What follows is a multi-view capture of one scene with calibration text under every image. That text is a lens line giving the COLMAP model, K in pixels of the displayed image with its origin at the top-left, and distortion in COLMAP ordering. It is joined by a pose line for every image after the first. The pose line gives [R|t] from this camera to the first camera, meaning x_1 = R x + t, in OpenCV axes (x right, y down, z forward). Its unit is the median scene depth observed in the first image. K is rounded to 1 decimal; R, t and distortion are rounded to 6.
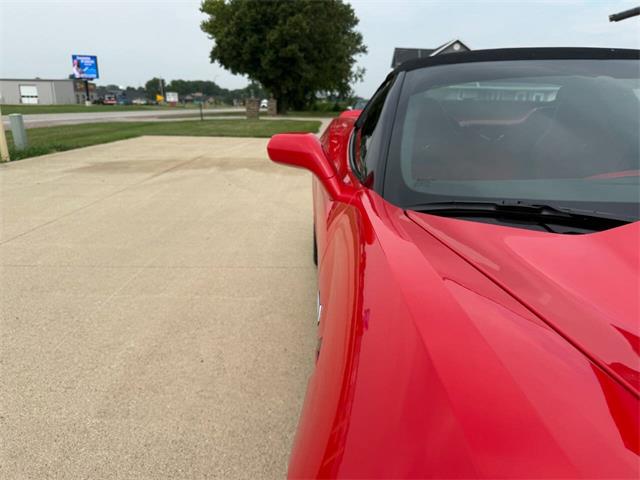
lens RADIAL K [[466.3, 0, 320.0], [0, 466.3, 240.0], [0, 0, 1]] dist [-0.011077, 0.000637]
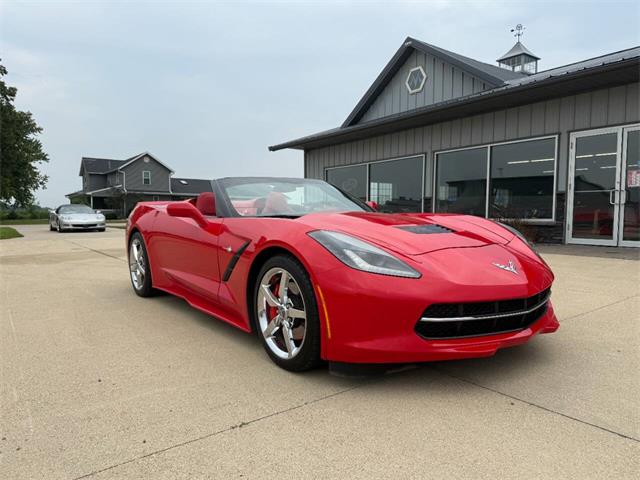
lens RADIAL K [[453.4, 0, 322.0], [0, 453.4, 240.4], [0, 0, 1]] dist [0.031295, -0.052249]
pose [[0.798951, -0.046683, 0.599581, -0.026413], [0.177112, 0.971032, -0.160400, 0.014050], [-0.574724, 0.234345, 0.784076, -0.035231]]
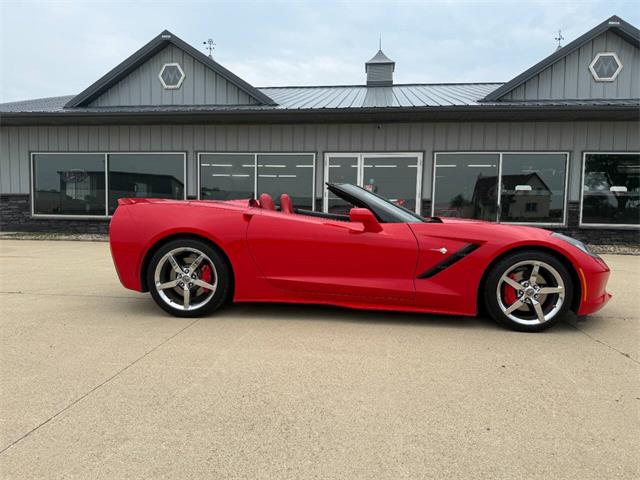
lens RADIAL K [[449.9, 0, 320.0], [0, 449.9, 240.0], [0, 0, 1]] dist [0.062602, -0.092704]
pose [[0.100488, -0.068856, 0.992553, -0.075336], [0.261473, 0.964364, 0.040428, -0.007099], [-0.959966, 0.255463, 0.114910, 0.031567]]
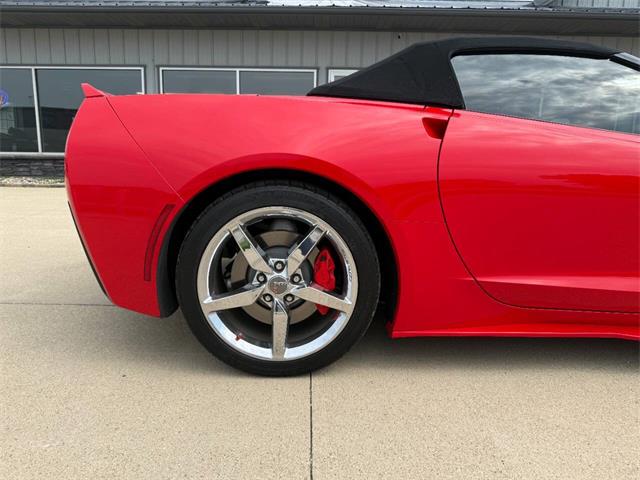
lens RADIAL K [[458.4, 0, 320.9], [0, 458.4, 239.5], [0, 0, 1]] dist [-0.004829, -0.005945]
pose [[-0.009715, -0.192746, 0.981201, -0.030974], [0.261430, 0.946629, 0.188543, -0.011698], [-0.965174, 0.258347, 0.041193, 0.059505]]
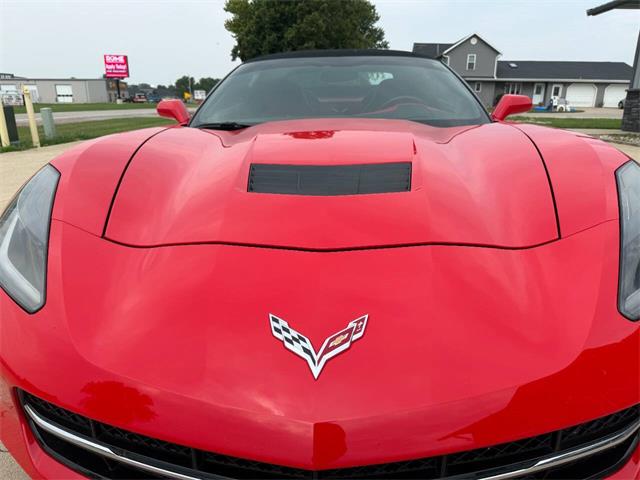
lens RADIAL K [[466.3, 0, 320.0], [0, 466.3, 240.0], [0, 0, 1]] dist [-0.011077, 0.000637]
pose [[0.998304, 0.007408, -0.057737, 0.020022], [-0.007034, 0.999953, 0.006681, 0.009629], [0.057784, -0.006263, 0.998309, -0.024614]]
